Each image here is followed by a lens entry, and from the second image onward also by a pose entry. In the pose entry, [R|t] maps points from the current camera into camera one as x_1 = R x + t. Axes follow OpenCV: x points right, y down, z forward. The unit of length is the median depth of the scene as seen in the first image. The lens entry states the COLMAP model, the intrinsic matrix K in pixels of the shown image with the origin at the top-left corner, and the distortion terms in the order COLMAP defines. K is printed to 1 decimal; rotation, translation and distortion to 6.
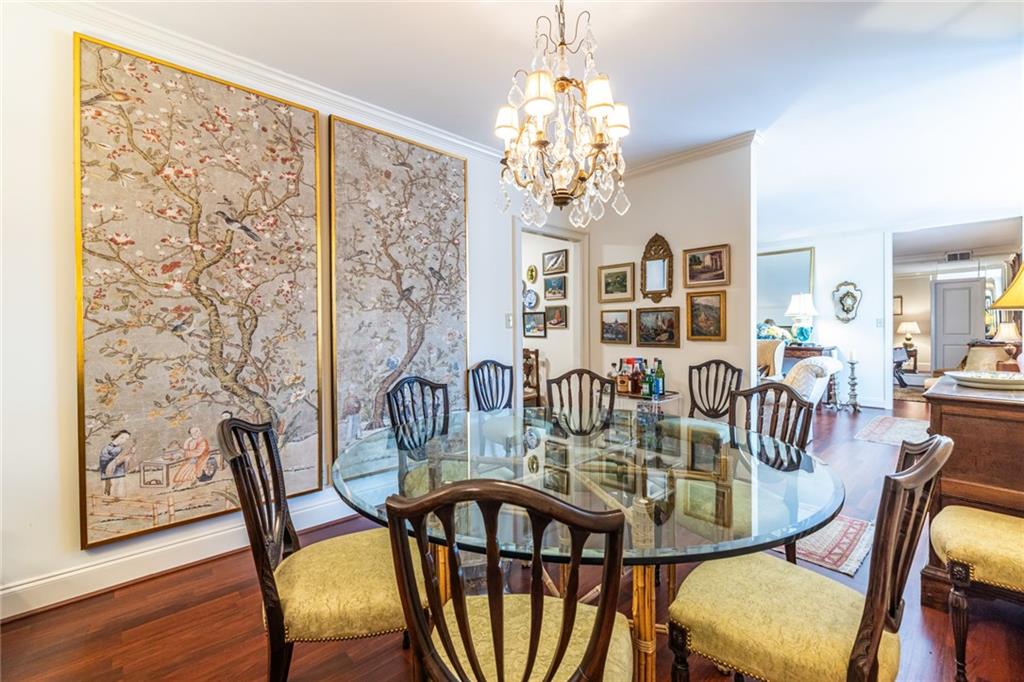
lens RADIAL K [[444.7, 0, 492.4], [0, 444.7, 335.3], [0, 0, 1]] dist [0.000641, 0.000304]
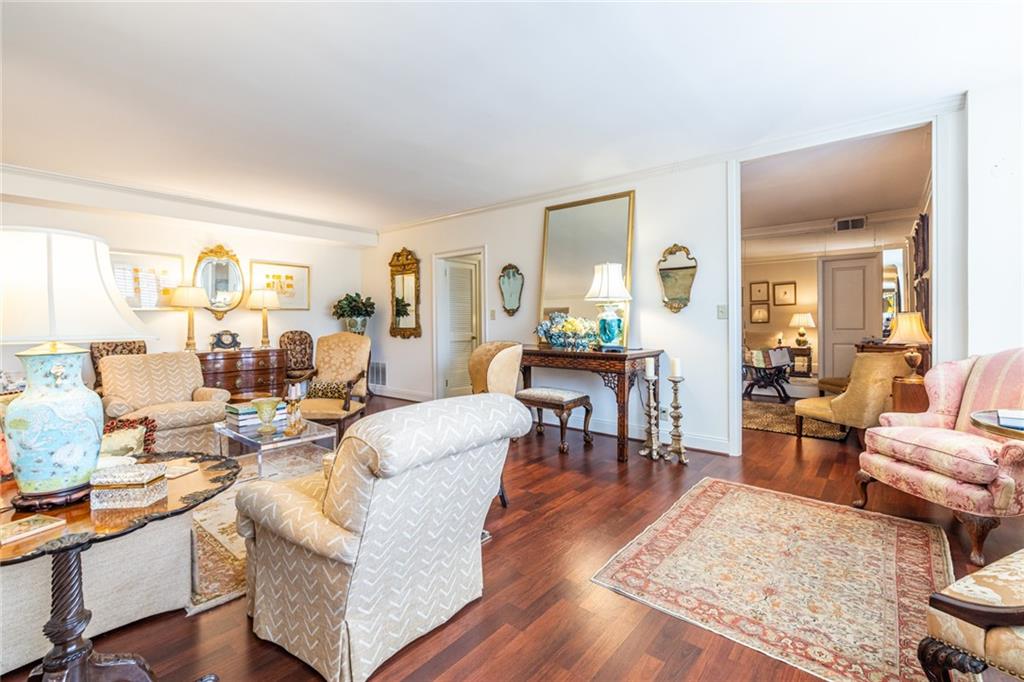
lens RADIAL K [[444.7, 0, 500.5], [0, 444.7, 327.7], [0, 0, 1]] dist [0.000641, 0.000304]
pose [[0.993544, -0.001932, 0.113432, 0.485564], [0.002094, 0.999997, -0.001309, -0.006748], [-0.113429, 0.001538, 0.993545, 0.418018]]
